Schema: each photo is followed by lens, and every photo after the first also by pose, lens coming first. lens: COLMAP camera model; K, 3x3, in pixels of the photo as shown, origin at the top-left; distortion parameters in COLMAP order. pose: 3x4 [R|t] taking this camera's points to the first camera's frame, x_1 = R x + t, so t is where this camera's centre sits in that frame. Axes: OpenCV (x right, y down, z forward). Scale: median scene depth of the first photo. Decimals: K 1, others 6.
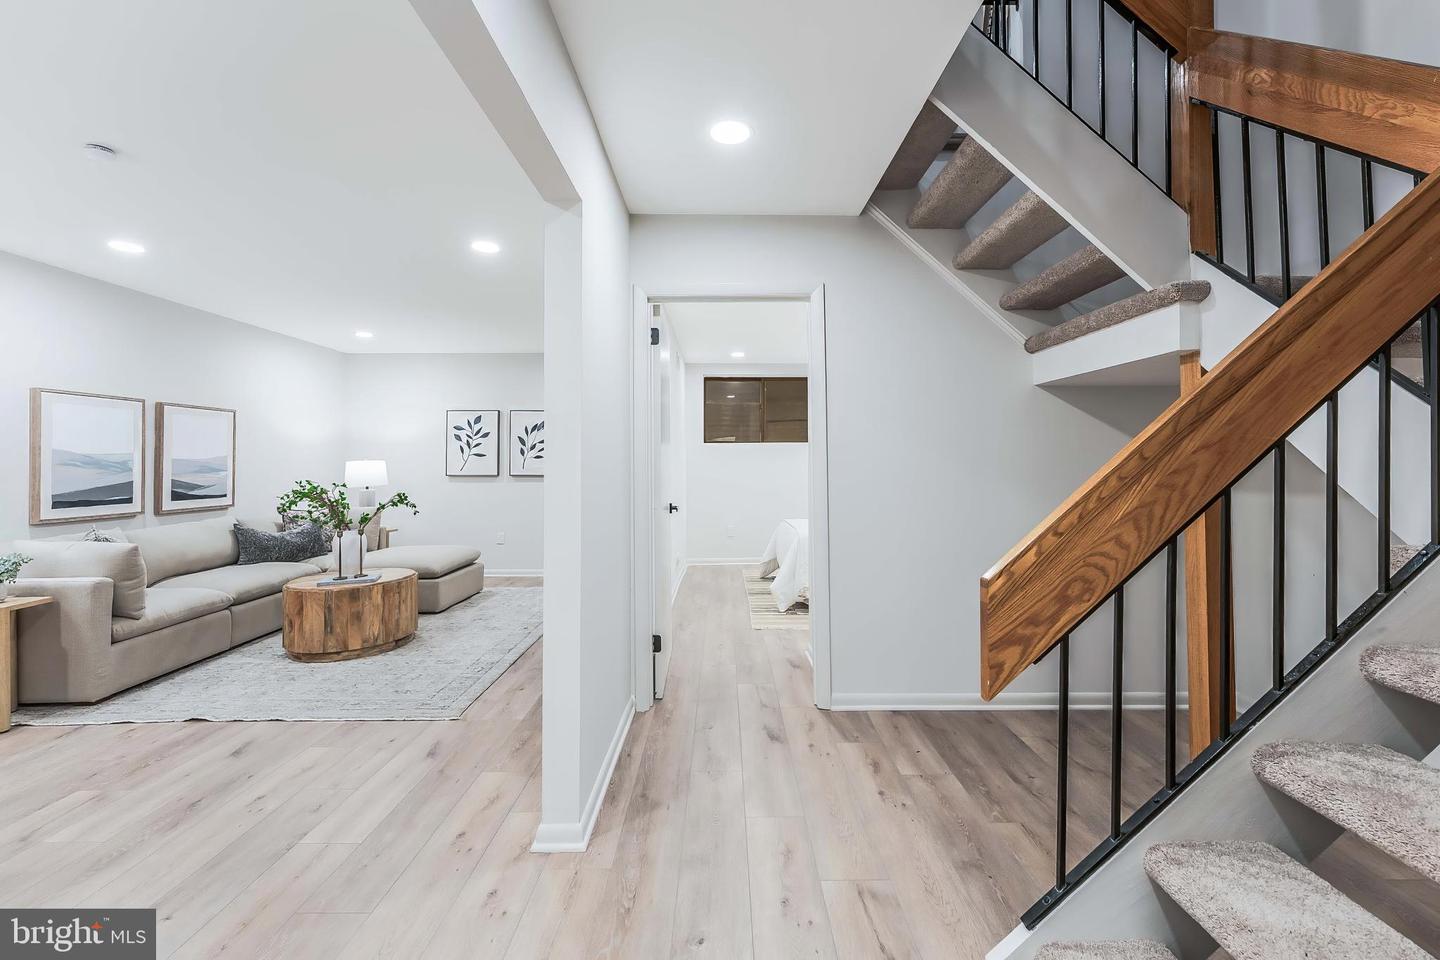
lens RADIAL K [[584.1, 0, 721.5], [0, 584.1, 452.1], [0, 0, 1]] dist [0.001505, -0.000896]
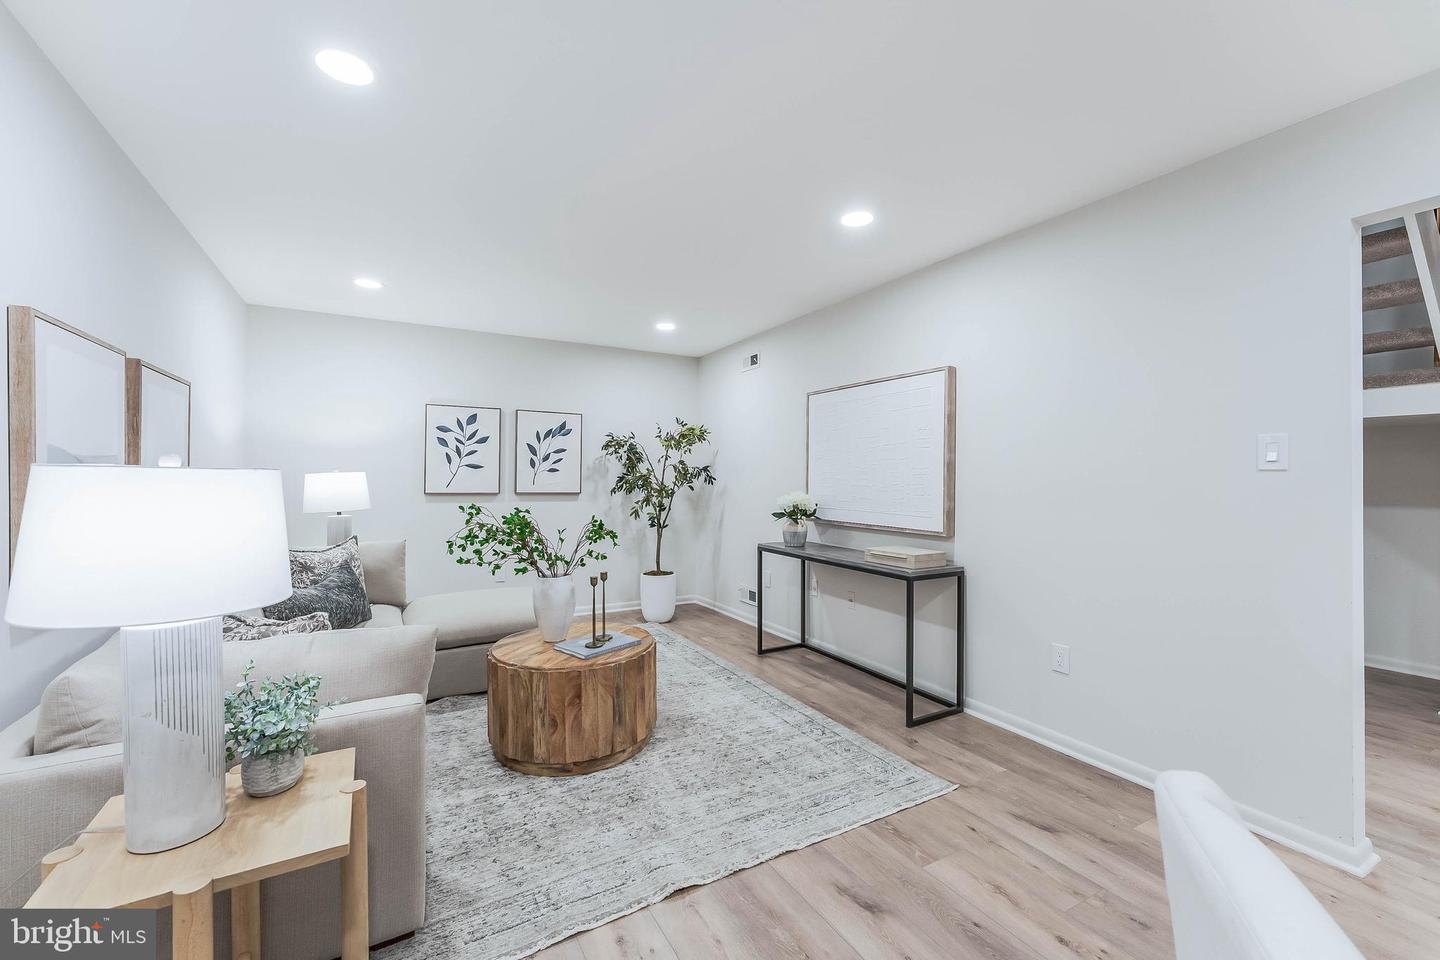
lens RADIAL K [[584.1, 0, 714.2], [0, 584.1, 474.3], [0, 0, 1]] dist [0.001505, -0.000896]
pose [[0.874235, 0.012923, 0.485331, -0.806858], [-0.021327, 0.999703, 0.011796, 0.000147], [-0.485034, -0.020663, 0.874251, 0.301051]]
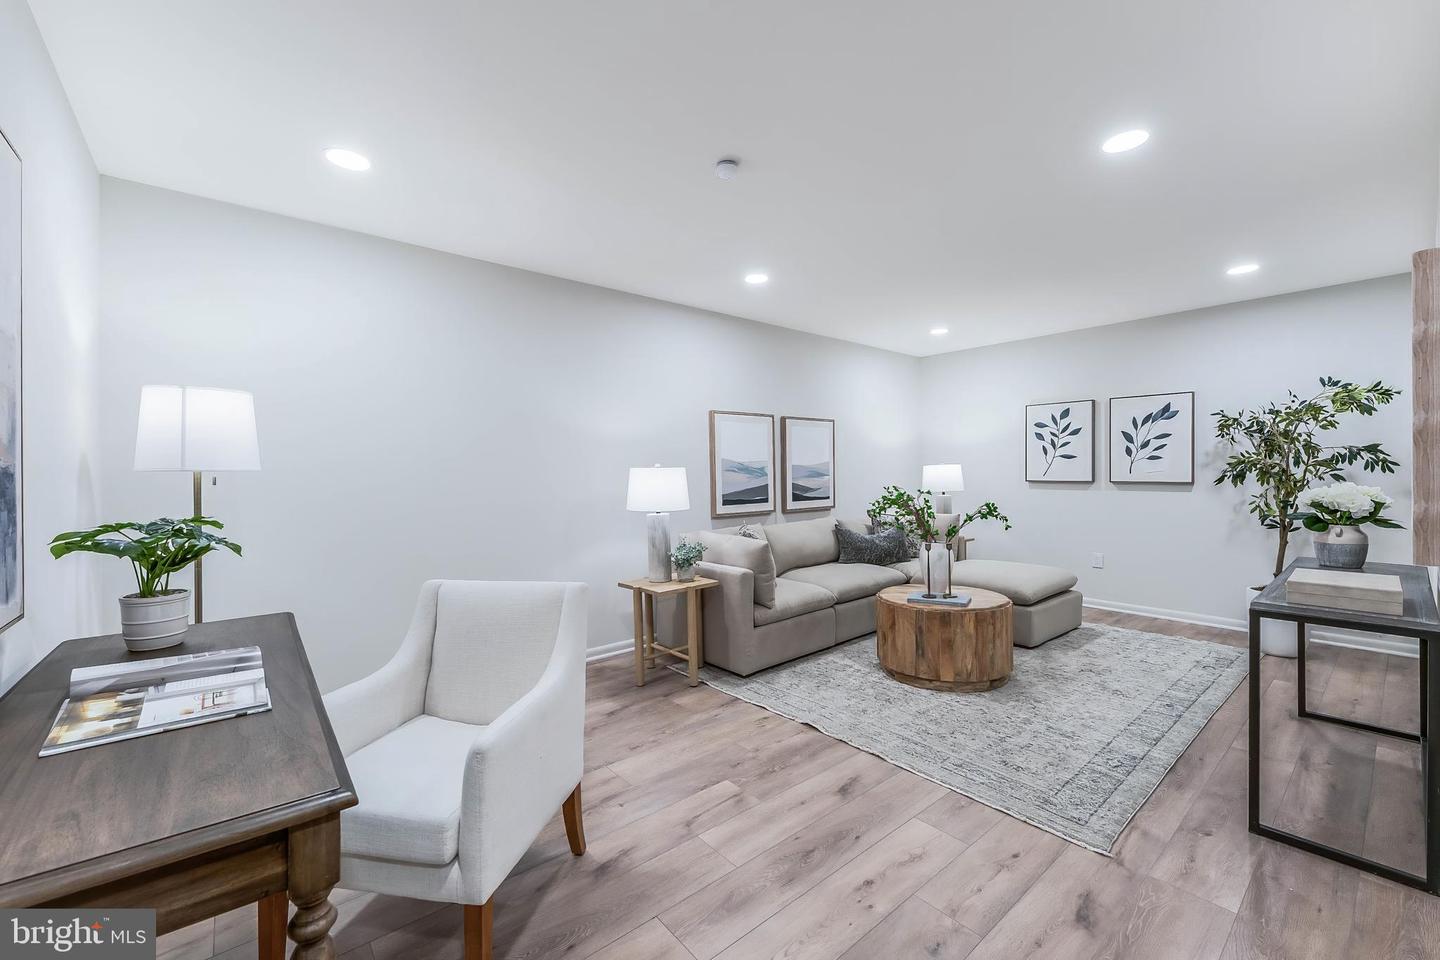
lens RADIAL K [[584.1, 0, 734.5], [0, 584.1, 469.5], [0, 0, 1]] dist [0.001505, -0.000896]
pose [[0.650155, -0.003705, -0.759792, -0.152726], [0.022307, 0.999650, 0.014214, 0.001848], [0.759474, -0.026190, 0.650010, 0.180510]]
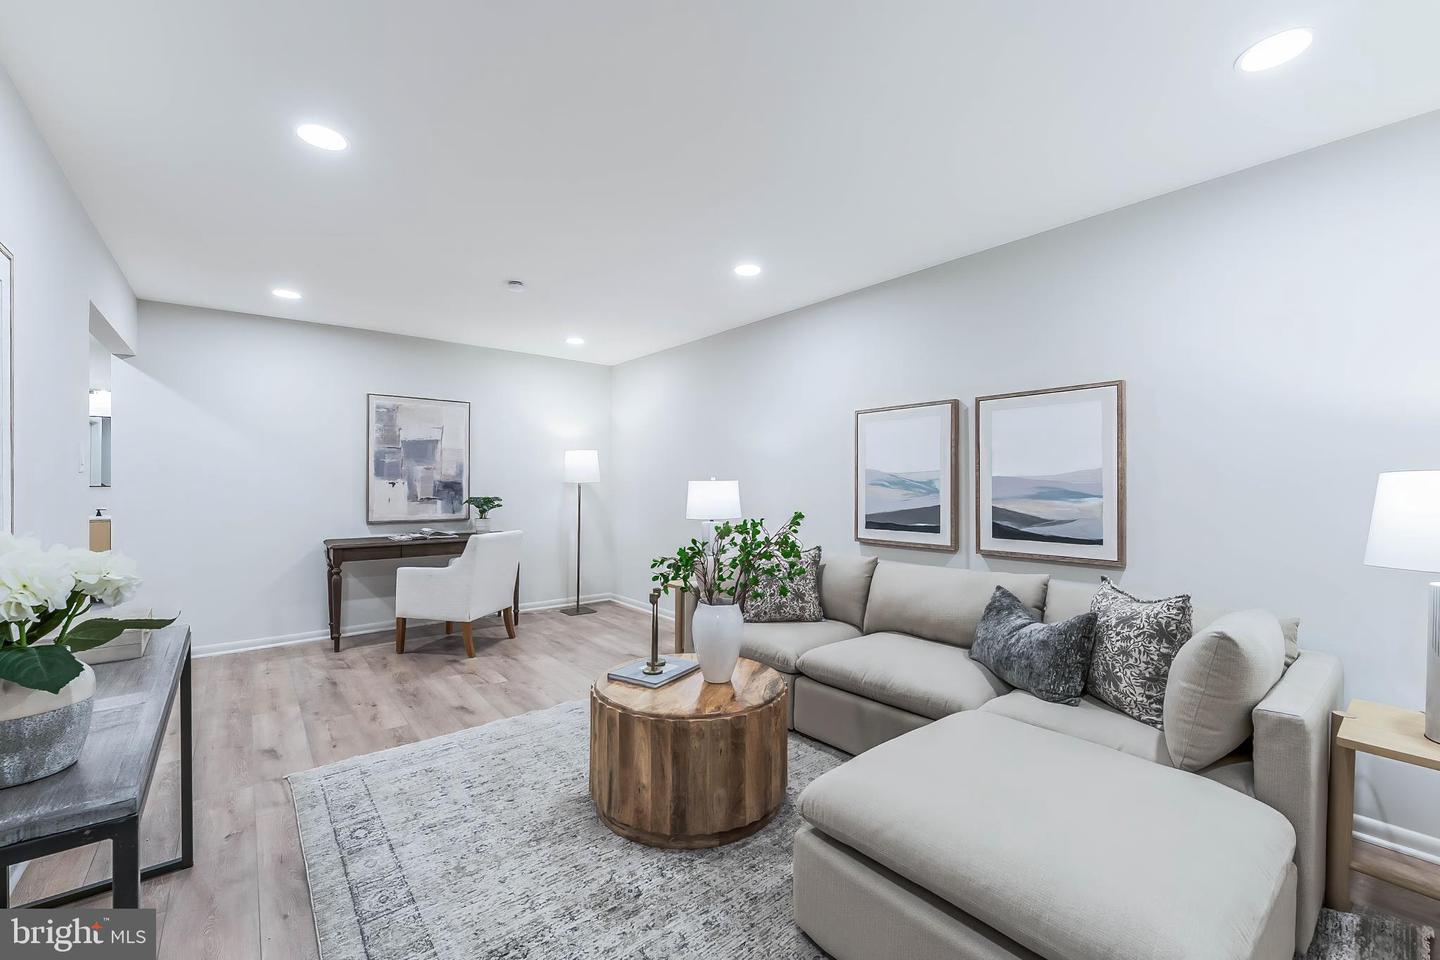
lens RADIAL K [[584.1, 0, 719.2], [0, 584.1, 491.8], [0, 0, 1]] dist [0.001505, -0.000896]
pose [[-0.776849, 0.016310, -0.629476, -0.281423], [0.017106, 0.999842, 0.004796, 0.022537], [0.629454, -0.007042, -0.777005, 1.438308]]
